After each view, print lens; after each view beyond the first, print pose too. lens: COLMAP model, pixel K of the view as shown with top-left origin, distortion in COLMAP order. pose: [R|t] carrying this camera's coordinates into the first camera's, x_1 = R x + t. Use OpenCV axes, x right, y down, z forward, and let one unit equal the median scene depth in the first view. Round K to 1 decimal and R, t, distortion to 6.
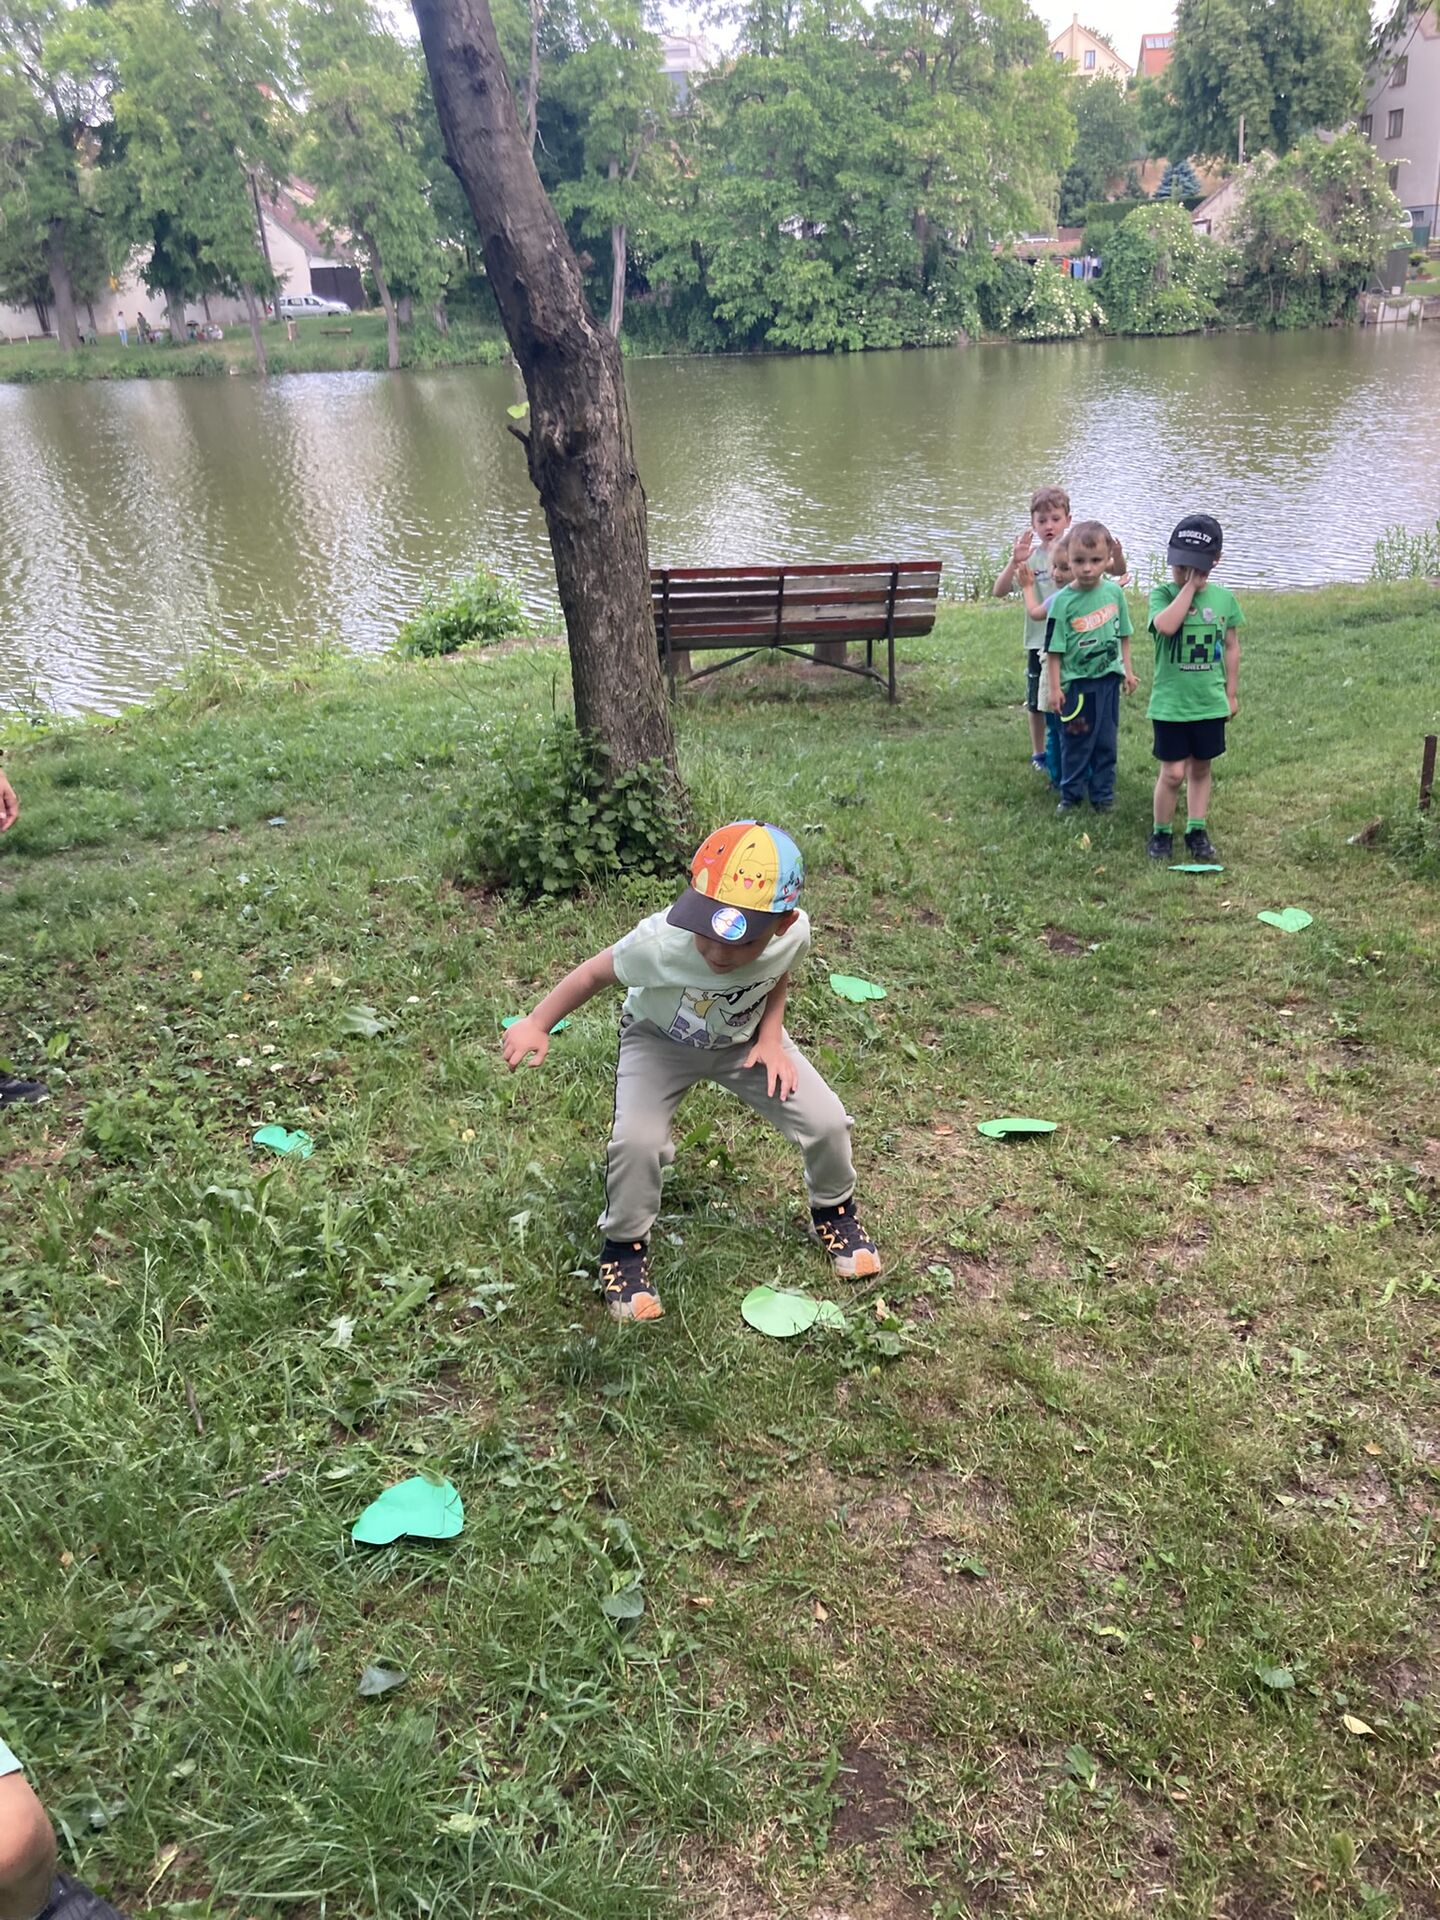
lens RADIAL K [[1522.9, 0, 762.4], [0, 1522.9, 934.2], [0, 0, 1]] dist [0.010096, 0.014376]
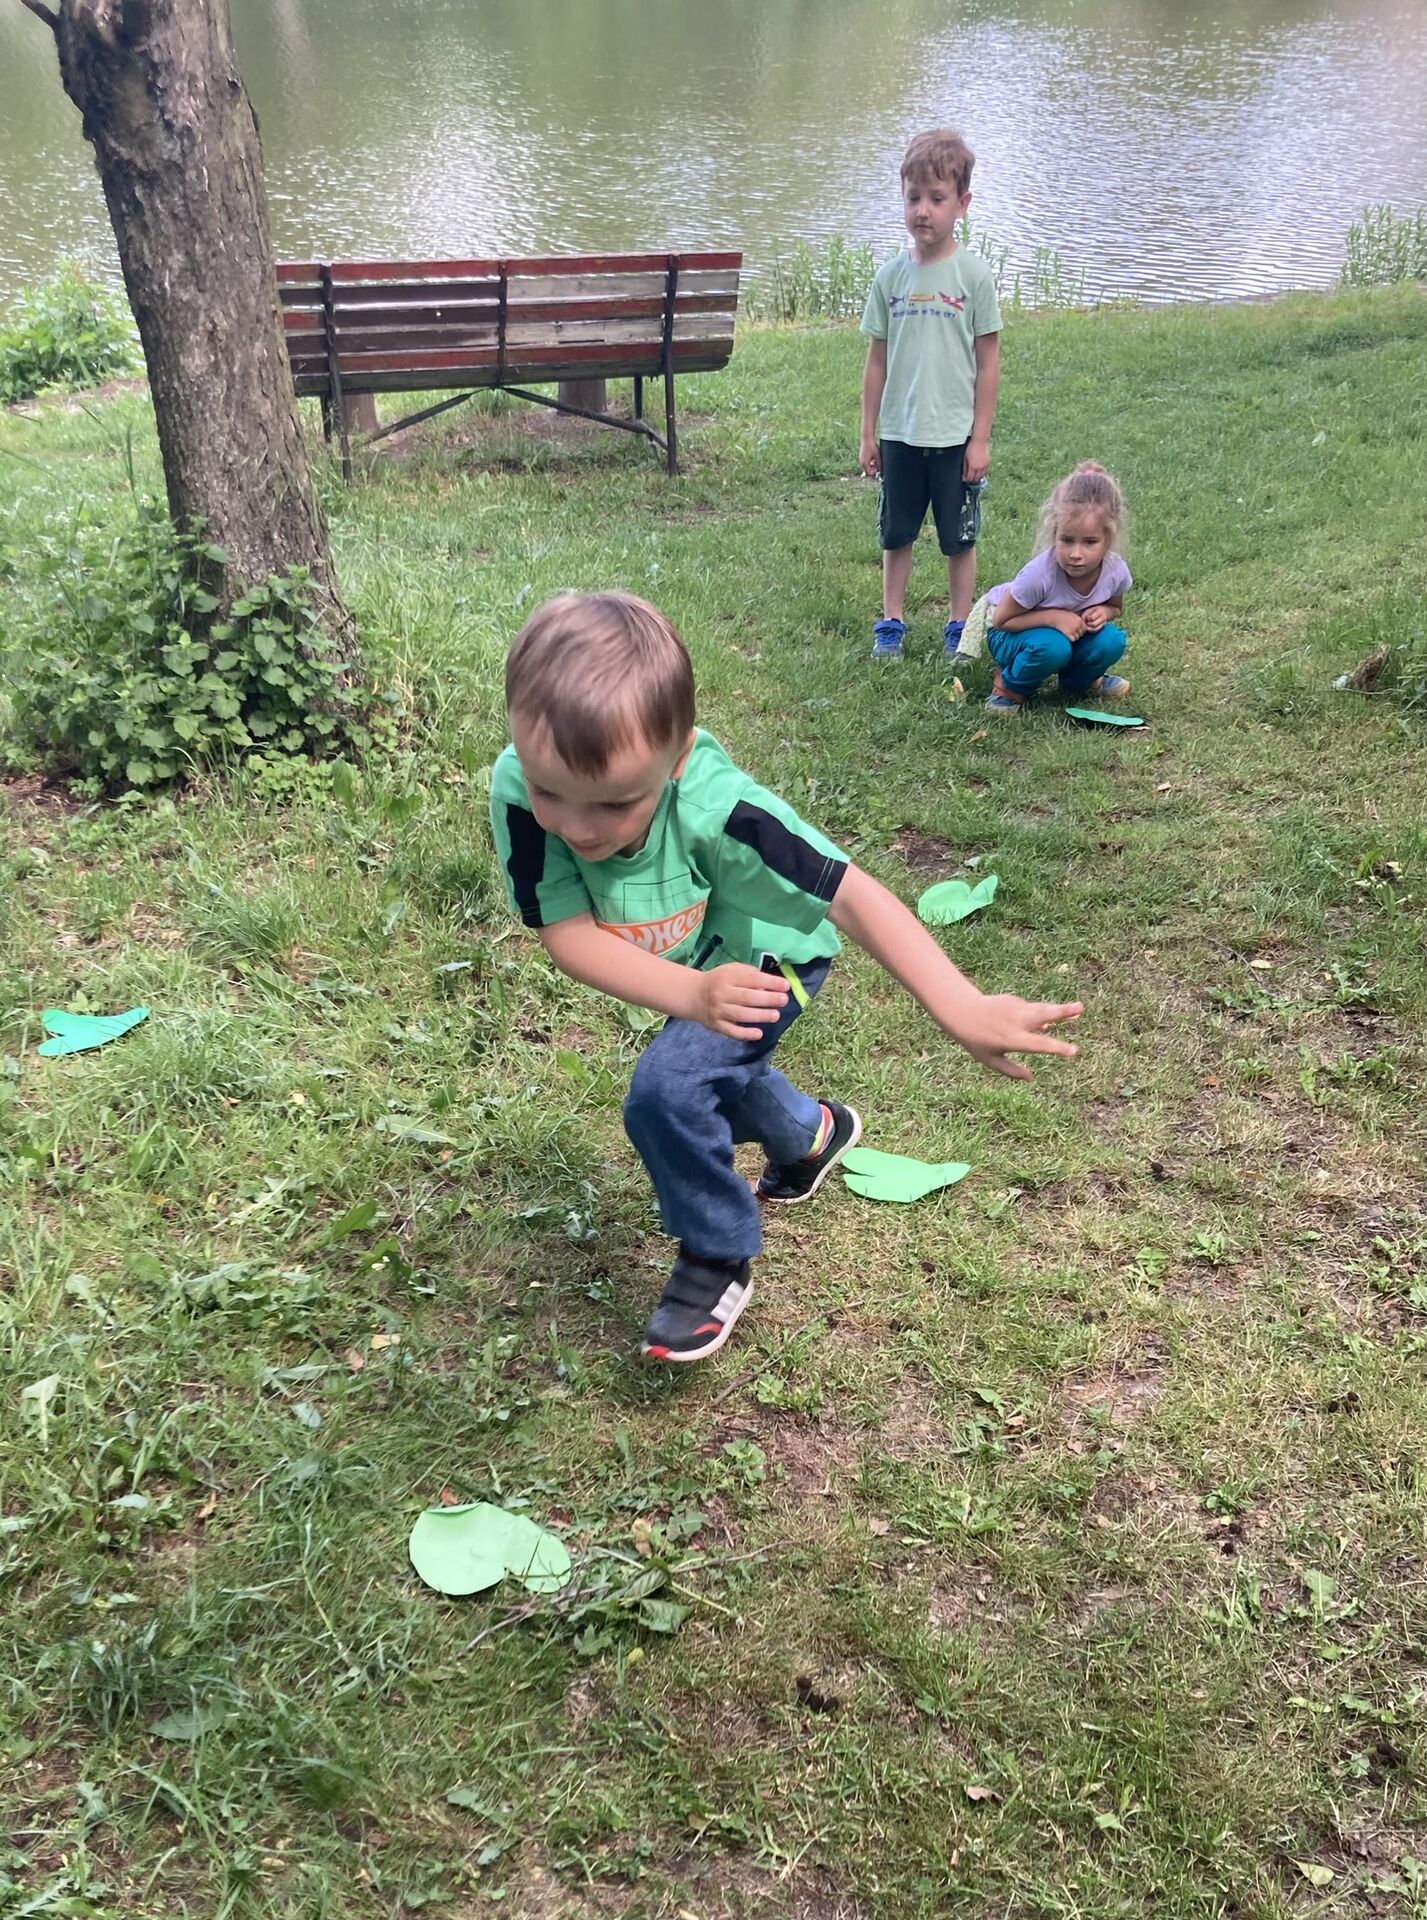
lens RADIAL K [[1907.9, 0, 688.2], [0, 1907.9, 1121.4], [0, 0, 1]] dist [0.022191, -0.019761]
pose [[0.996276, -0.030758, 0.080544, 0.014199], [0.016006, 0.983943, 0.177764, -0.017674], [-0.084718, -0.175813, 0.980772, 0.104283]]
